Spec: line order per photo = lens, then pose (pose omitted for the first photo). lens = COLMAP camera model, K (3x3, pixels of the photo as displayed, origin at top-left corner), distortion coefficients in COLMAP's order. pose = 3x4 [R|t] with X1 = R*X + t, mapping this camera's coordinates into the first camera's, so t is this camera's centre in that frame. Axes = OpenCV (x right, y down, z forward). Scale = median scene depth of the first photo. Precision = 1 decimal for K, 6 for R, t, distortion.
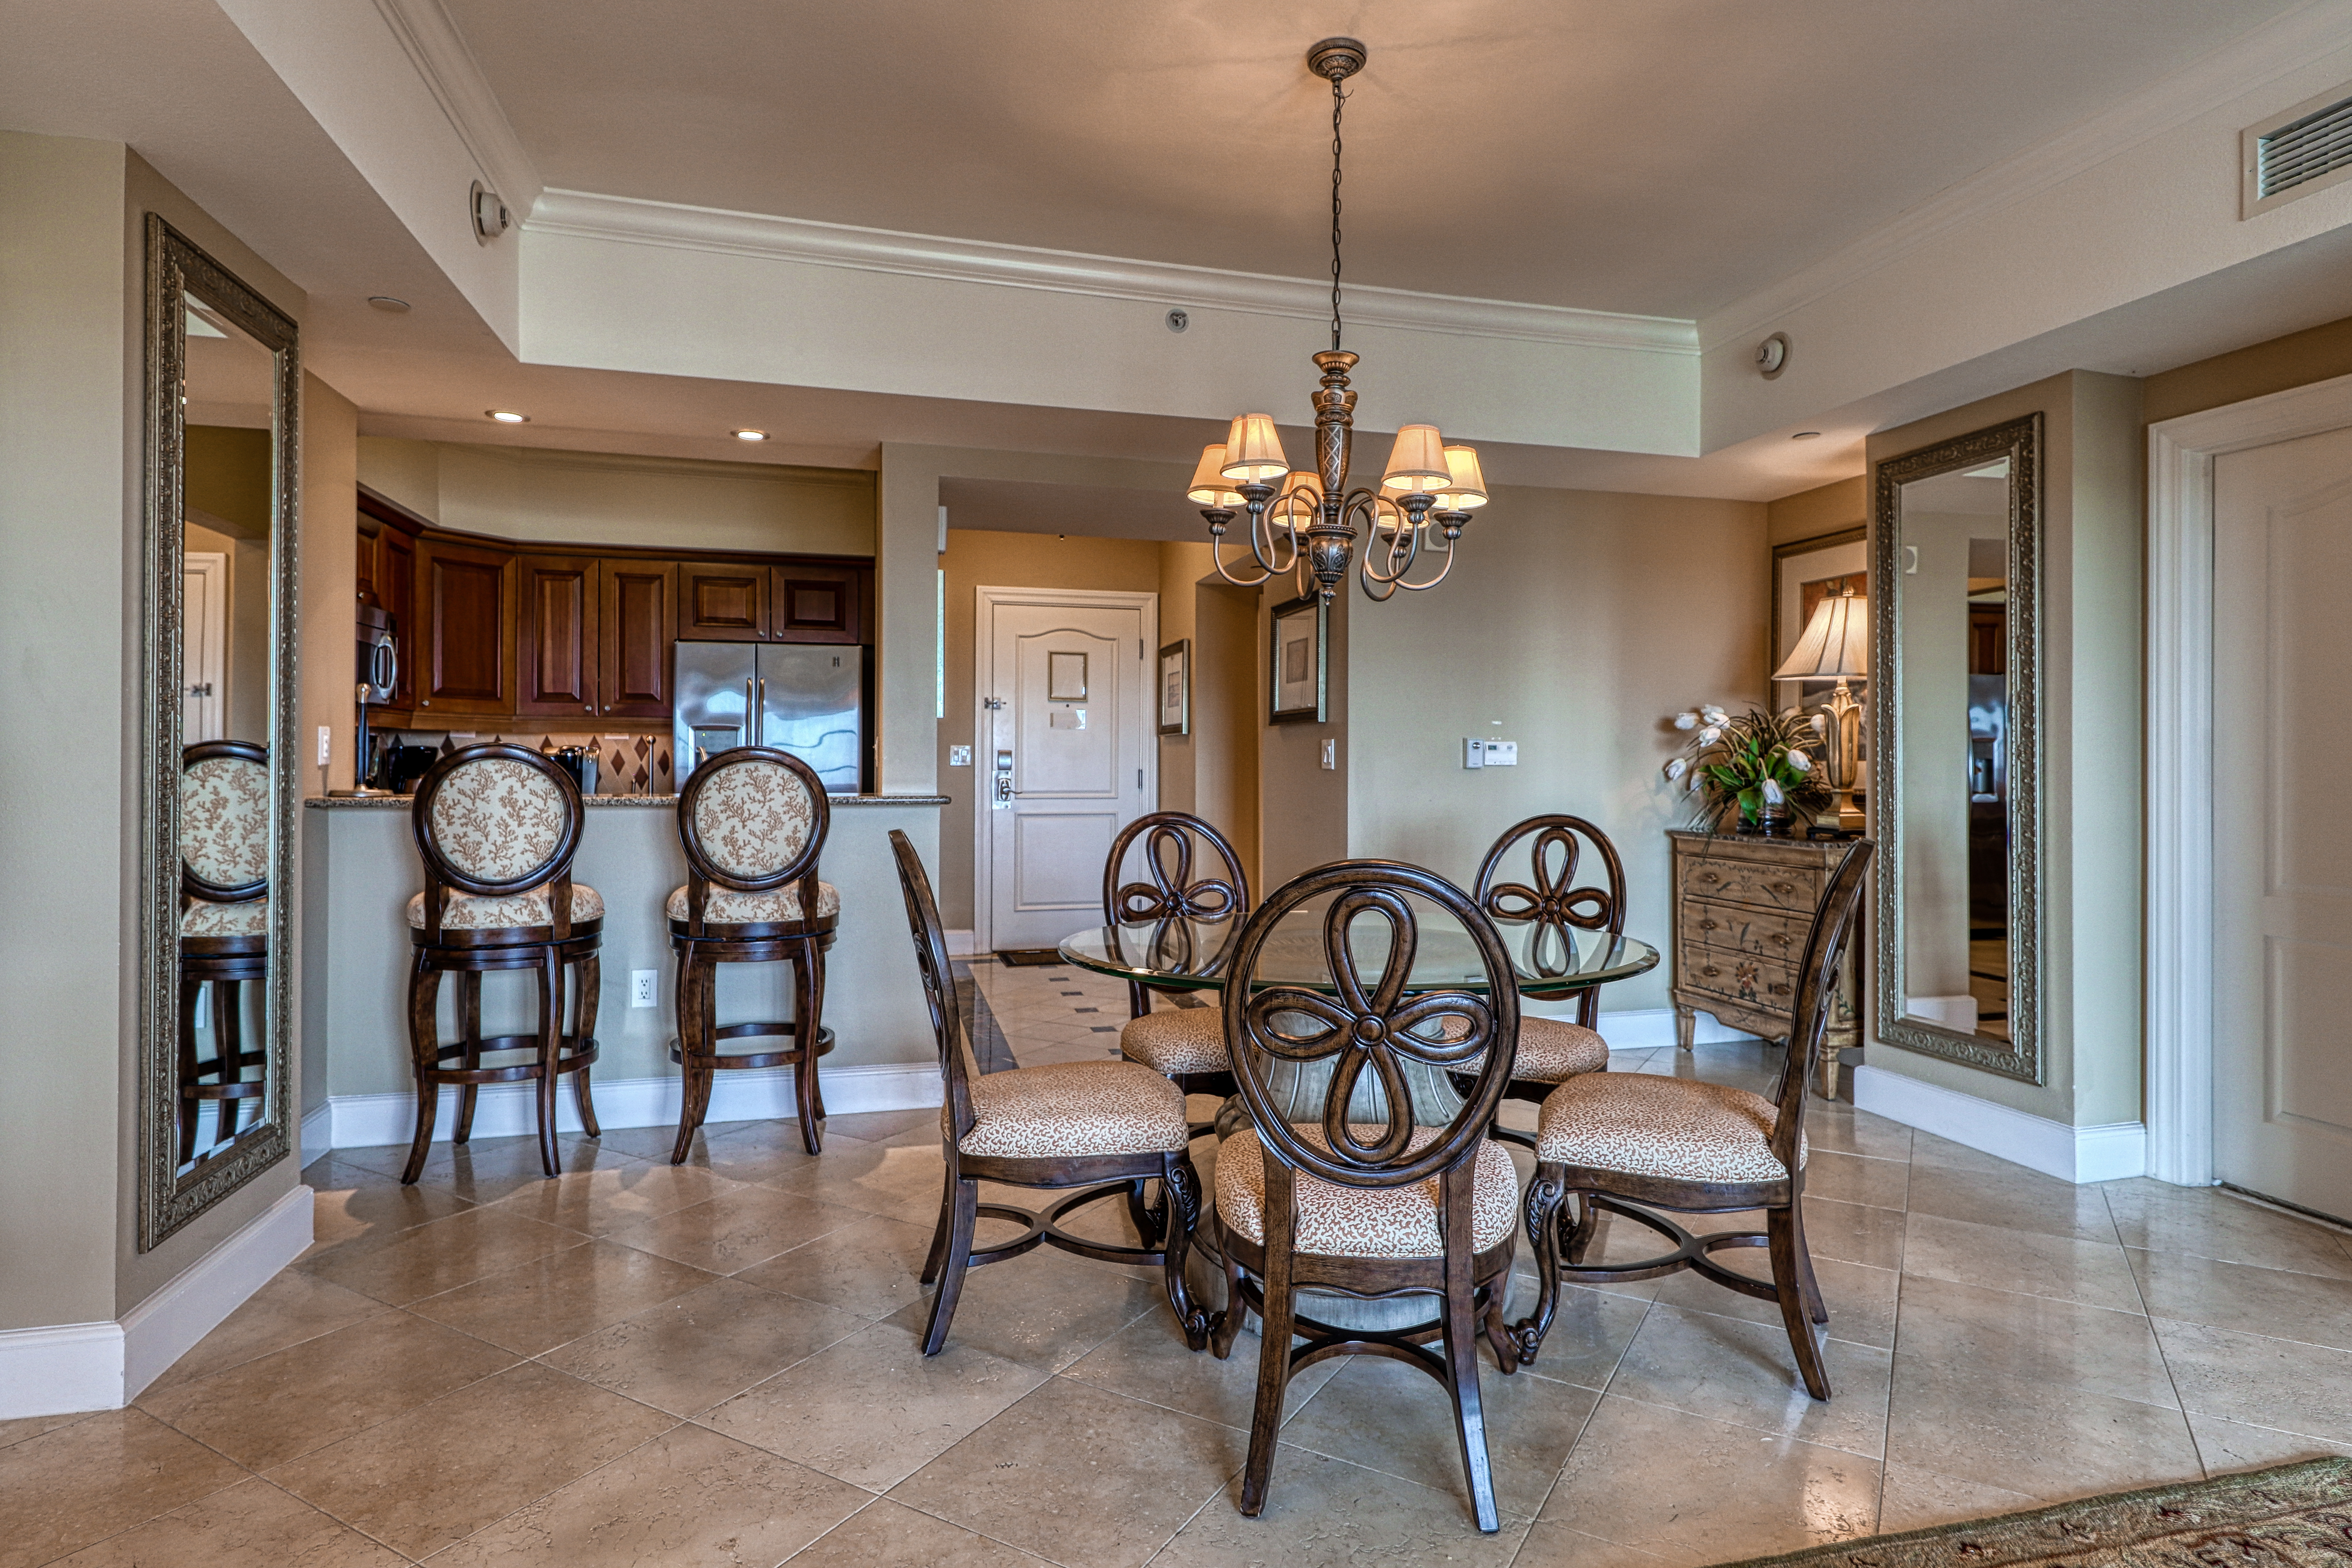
lens RADIAL K [[1259.5, 0, 1215.6], [0, 1259.5, 756.7], [0, 0, 1]] dist [0.017399, -0.000710]
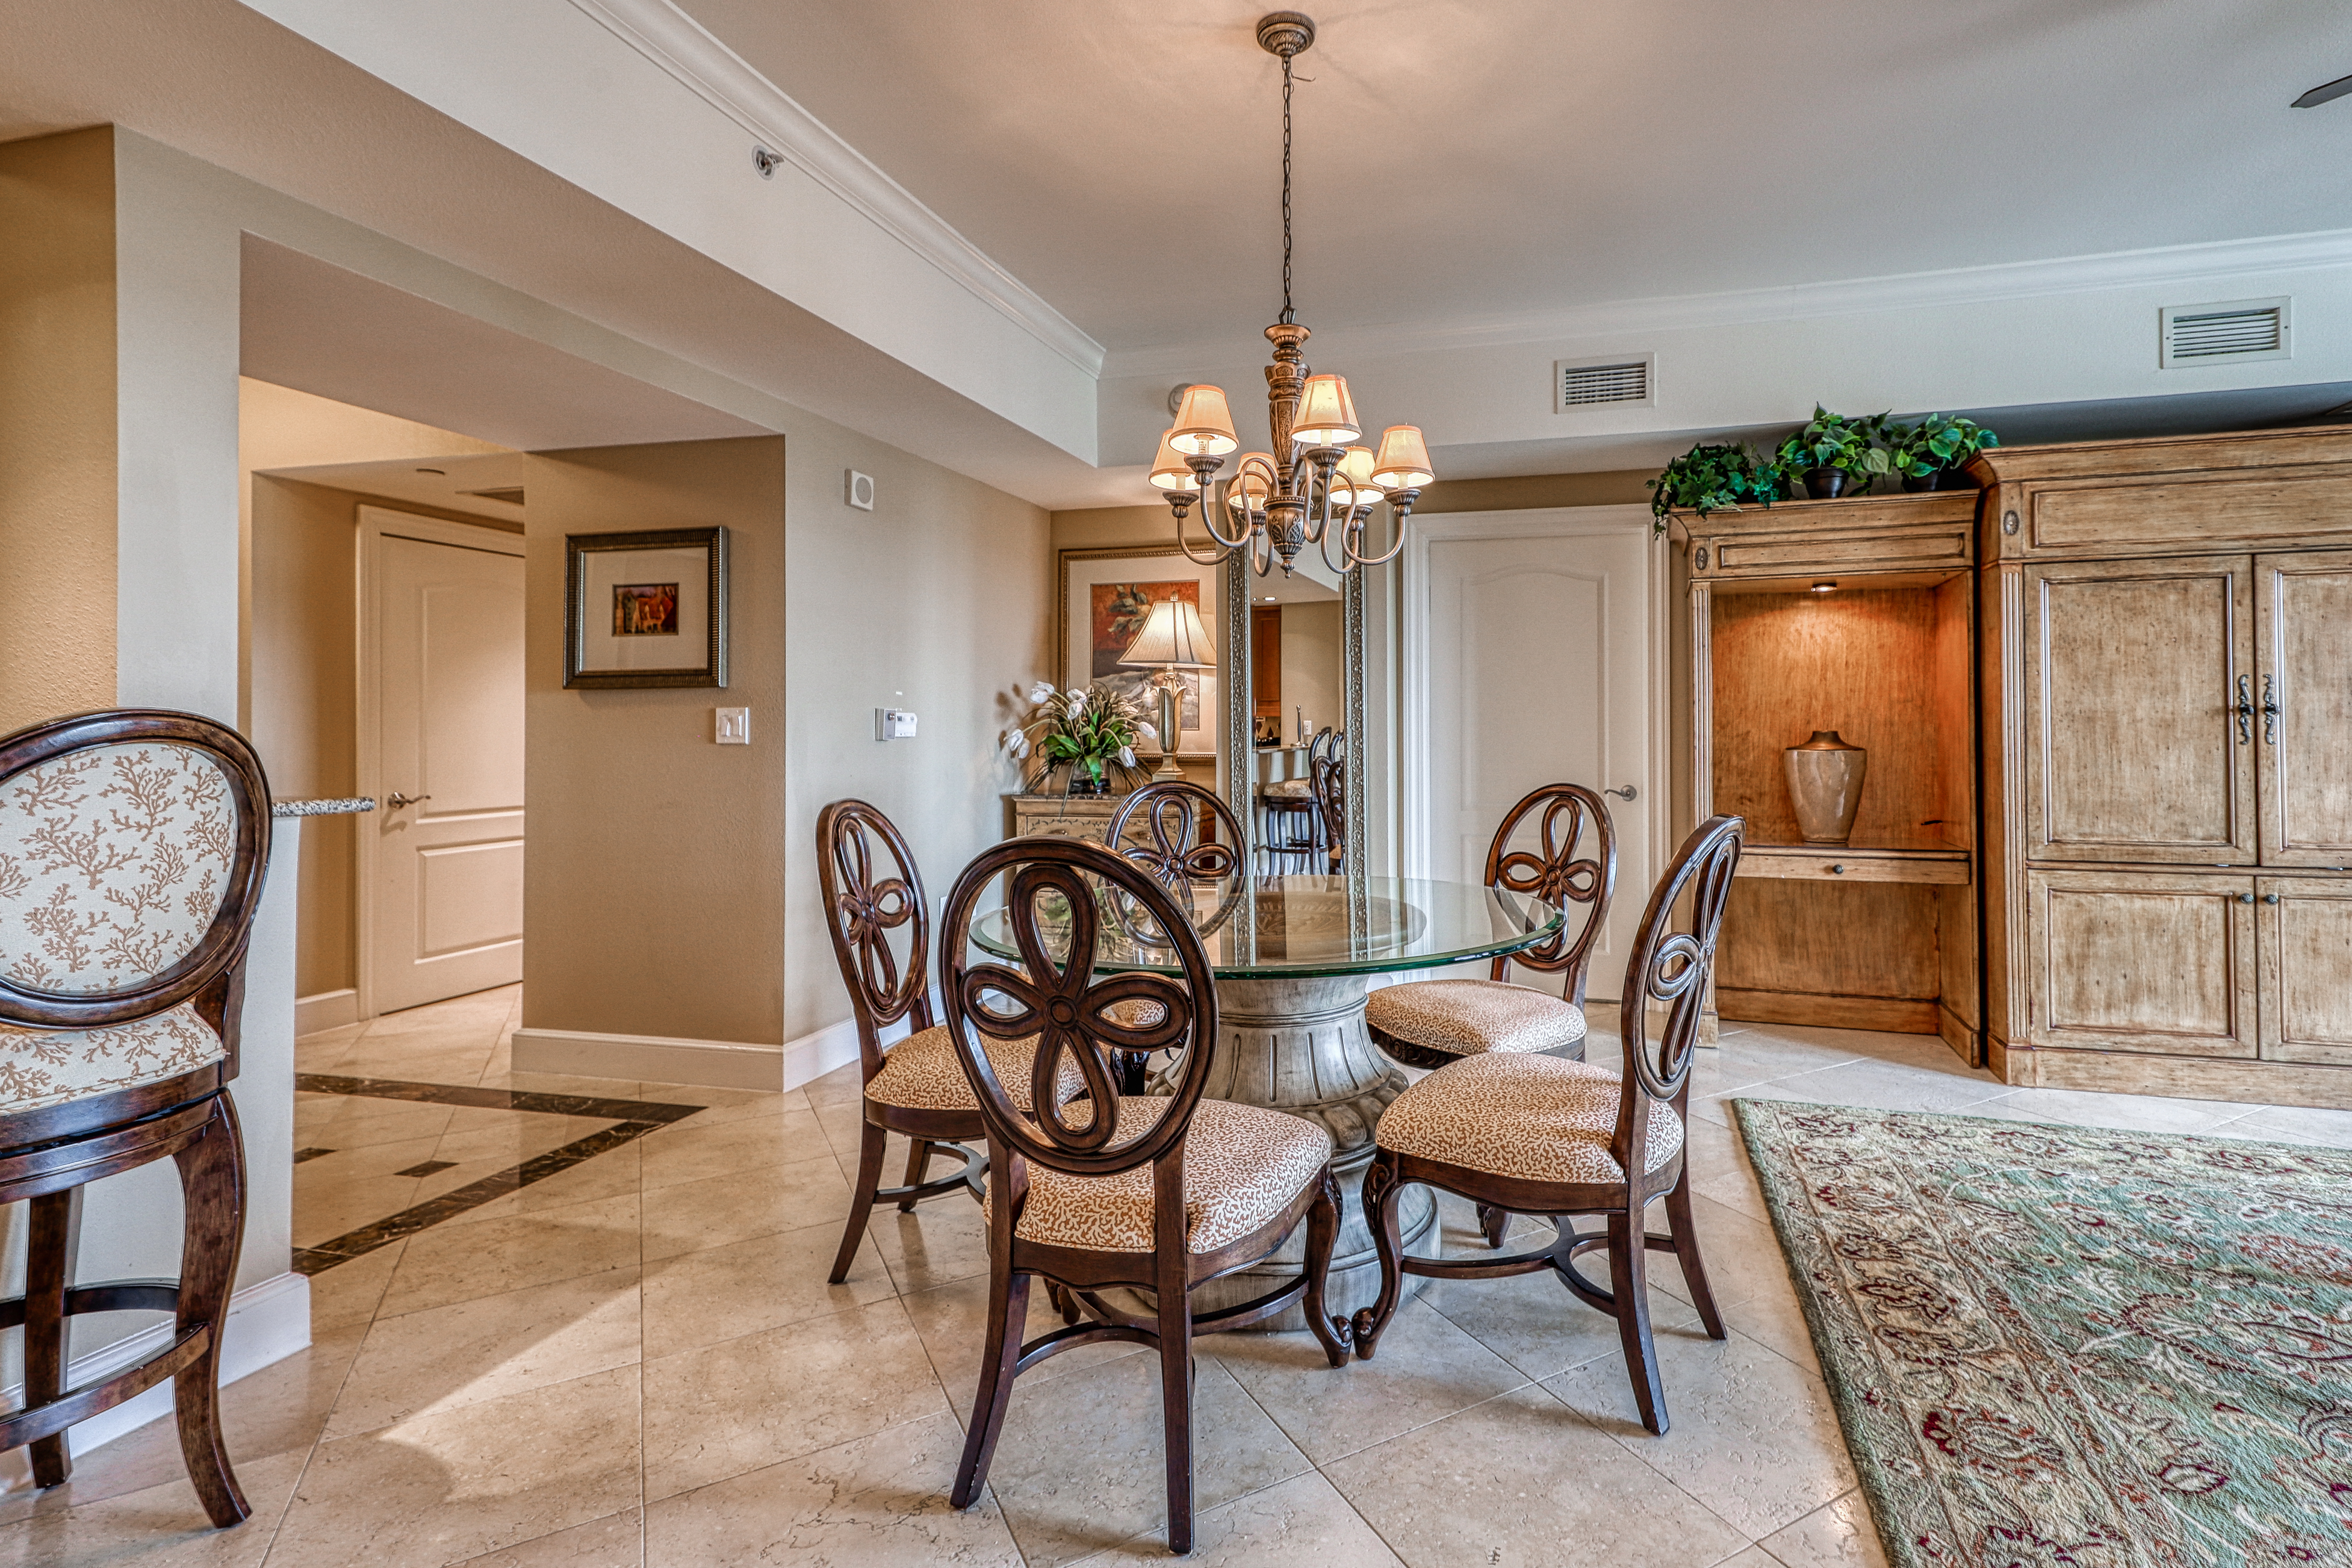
lens RADIAL K [[1126.1, 0, 1316.9], [0, 1126.1, 721.2], [0, 0, 1]] dist [0.025908, -0.005085]
pose [[0.484378, 0.002609, 0.874855, -0.512831], [0.004067, 0.999978, -0.005233, 0.000283], [-0.874849, 0.006093, 0.484357, 0.400157]]
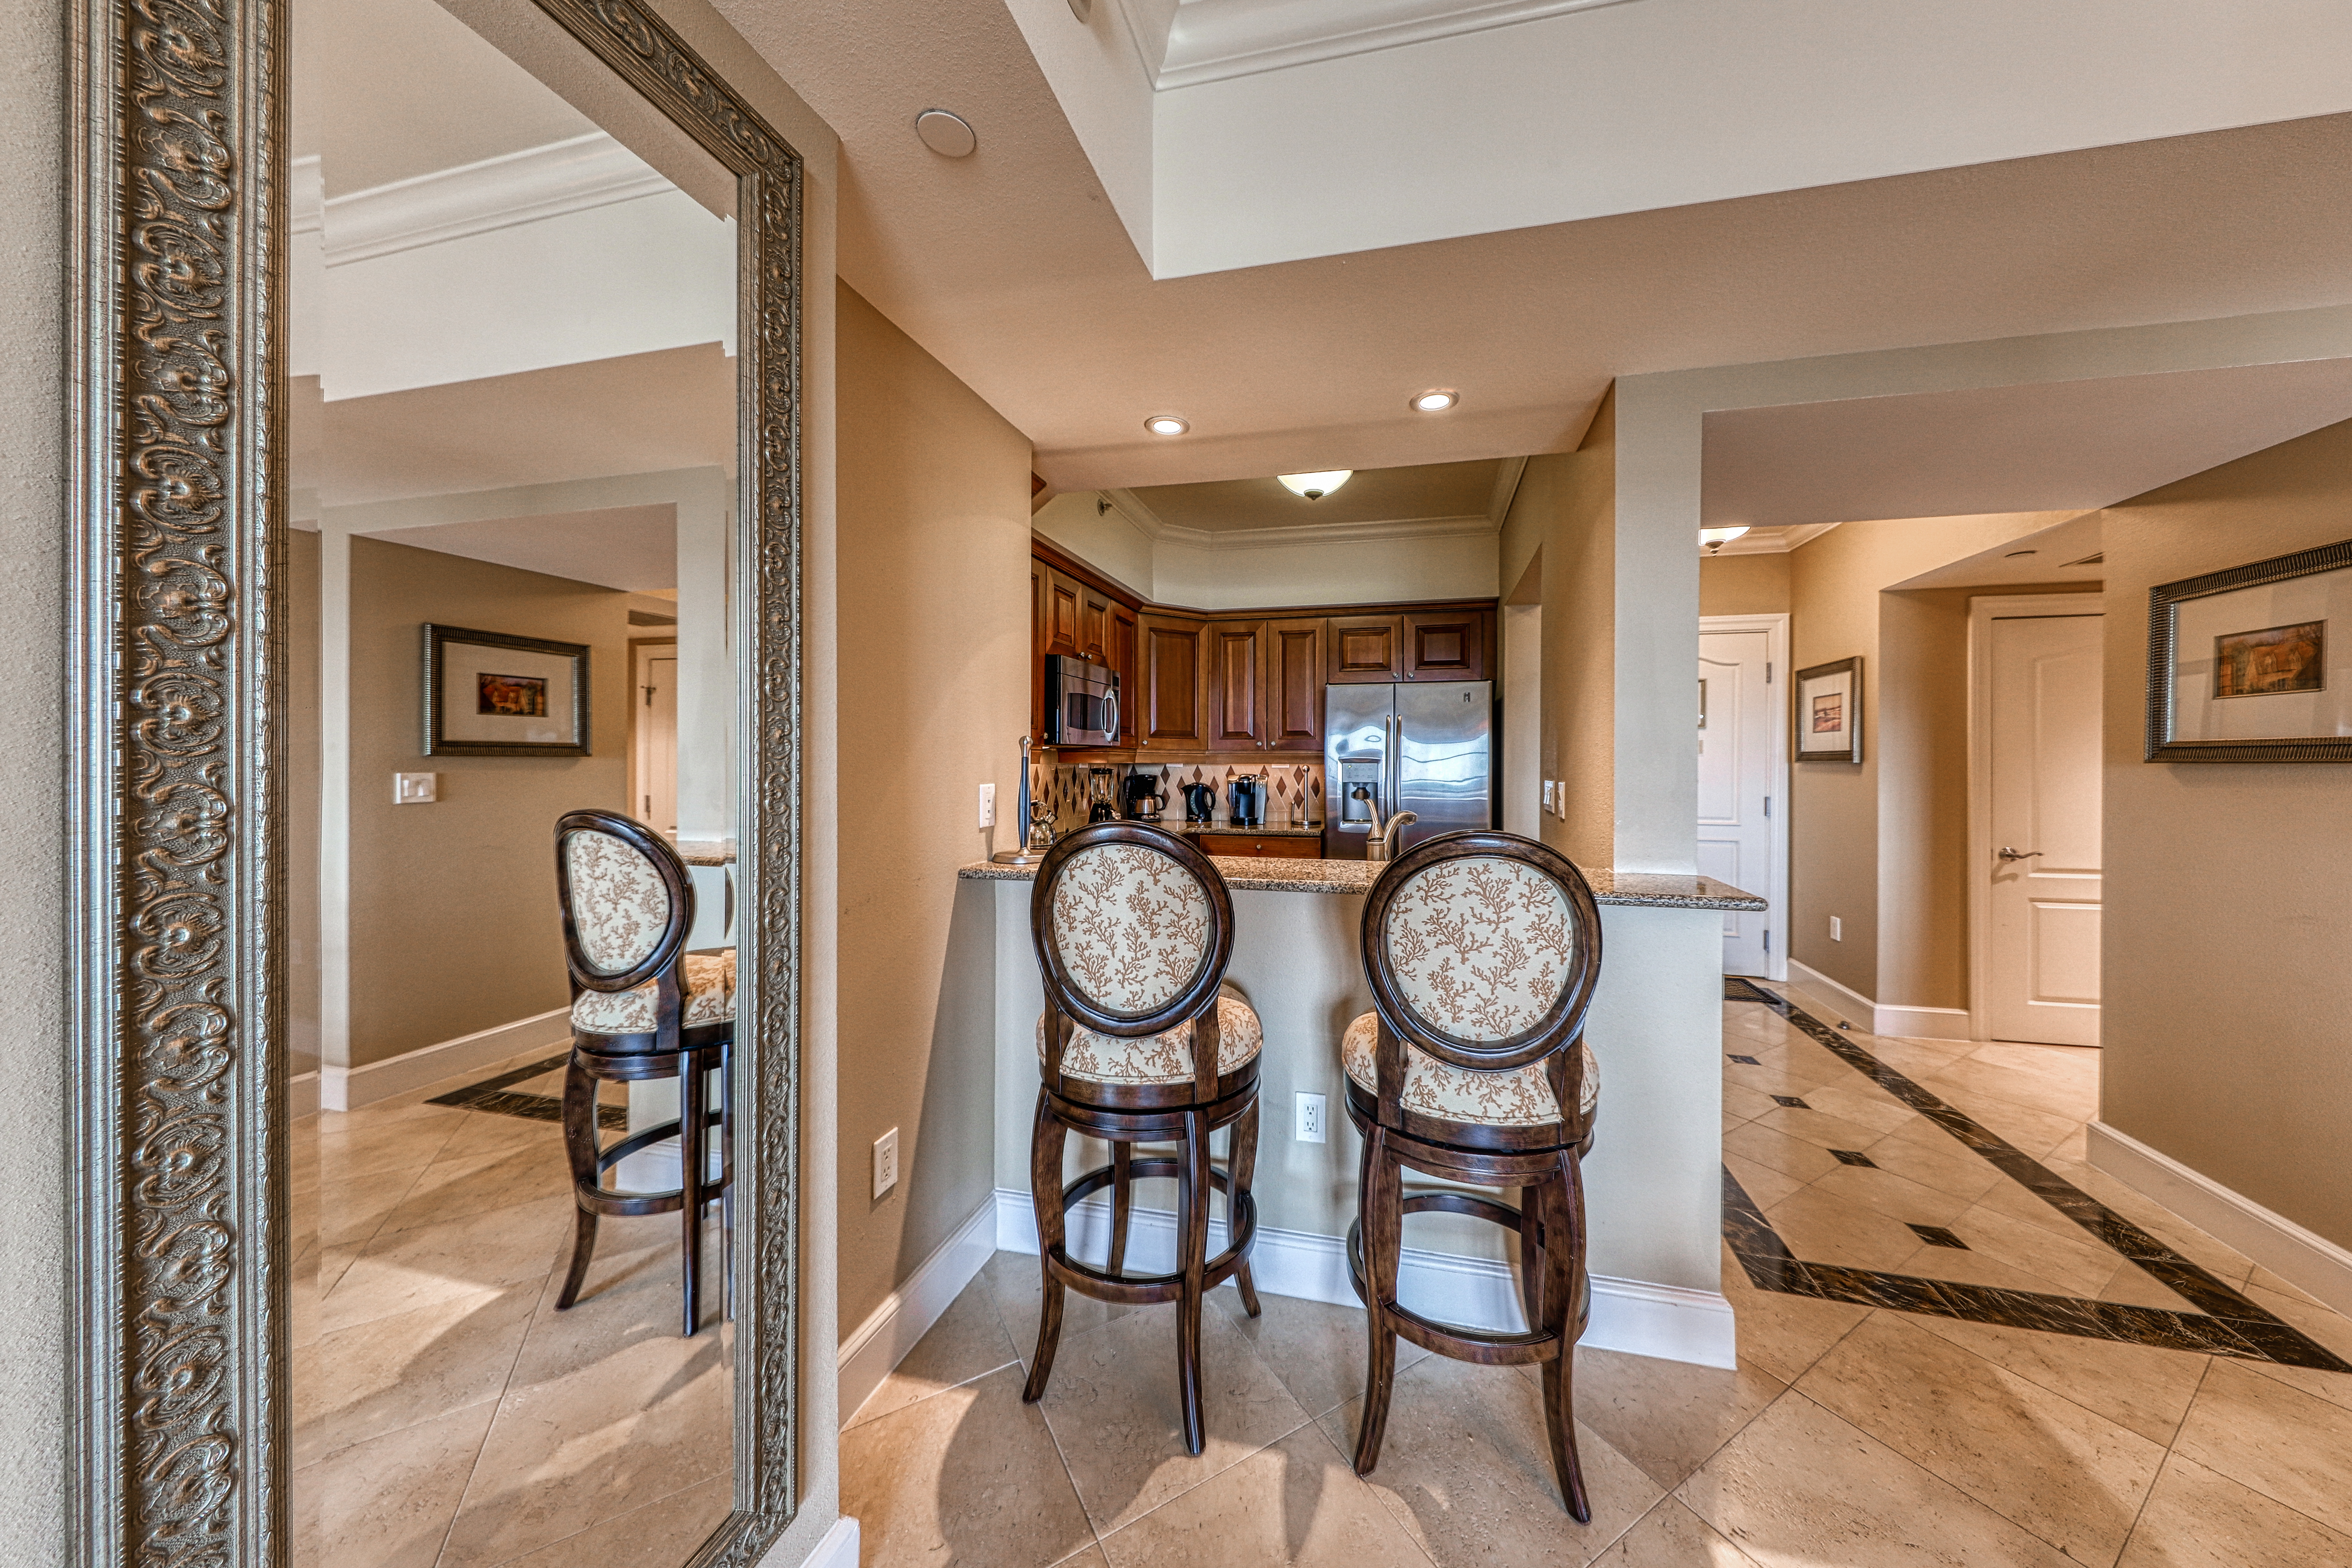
lens RADIAL K [[766.3, 0, 1236.6], [0, 766.3, 757.3], [0, 0, 1]] dist [-0.001743, -0.000496]
pose [[0.876911, -0.002822, -0.480644, -0.285324], [0.001503, 0.999994, -0.003130, -0.040913], [0.480650, 0.002023, 0.876910, 0.609129]]
